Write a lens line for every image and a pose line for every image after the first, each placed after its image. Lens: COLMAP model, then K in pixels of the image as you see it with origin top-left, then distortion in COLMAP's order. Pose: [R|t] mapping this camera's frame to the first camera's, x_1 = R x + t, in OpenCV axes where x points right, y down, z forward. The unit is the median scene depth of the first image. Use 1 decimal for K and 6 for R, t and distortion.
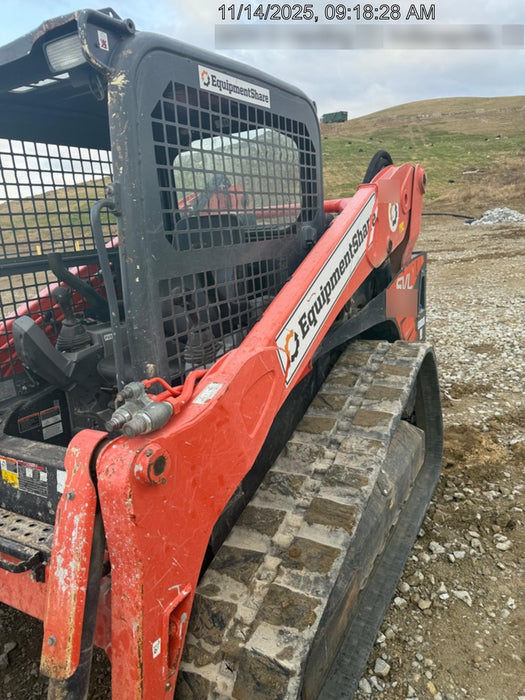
lens RADIAL K [[480.3, 0, 261.0], [0, 480.3, 359.6], [0, 0, 1]] dist [0.042167, -0.062557]
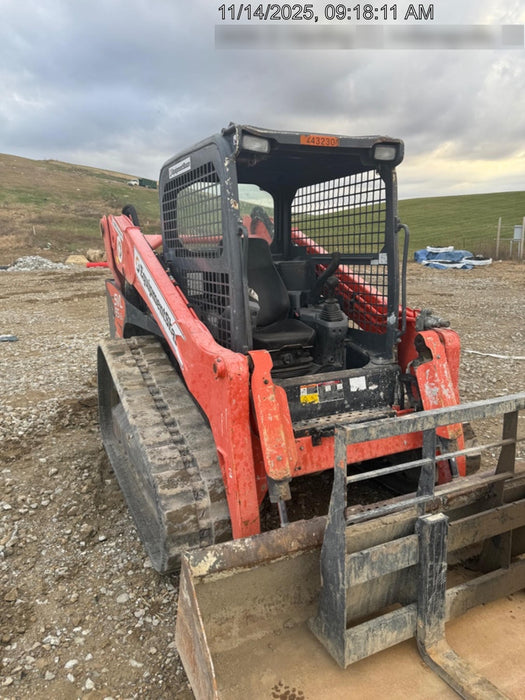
lens RADIAL K [[473.2, 0, 247.5], [0, 473.2, 350.8], [0, 0, 1]] dist [0.092670, -0.155334]
pose [[0.616989, -0.104707, 0.779975, -1.861498], [0.190721, 0.981458, -0.019112, 0.095727], [-0.763512, 0.160550, 0.625518, 0.220786]]
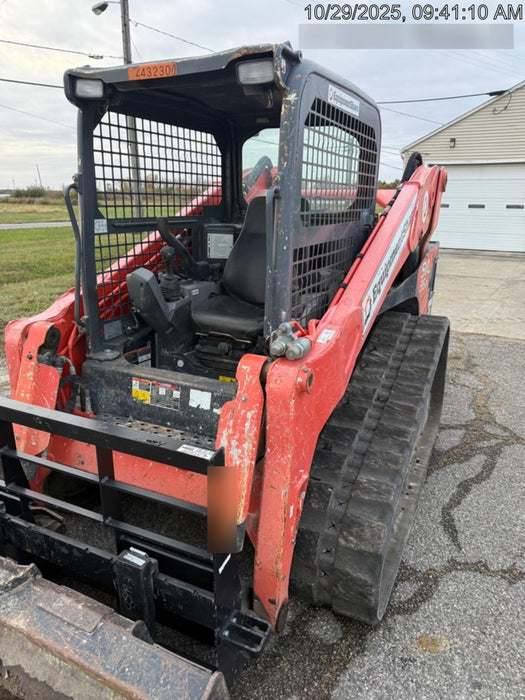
lens RADIAL K [[473.2, 0, 247.5], [0, 473.2, 350.8], [0, 0, 1]] dist [0.092670, -0.155334]
pose [[0.995445, 0.069614, 0.065134, -0.350208], [-0.071812, 0.996904, 0.032030, 0.071639], [-0.062703, -0.036561, 0.997362, -0.270320]]
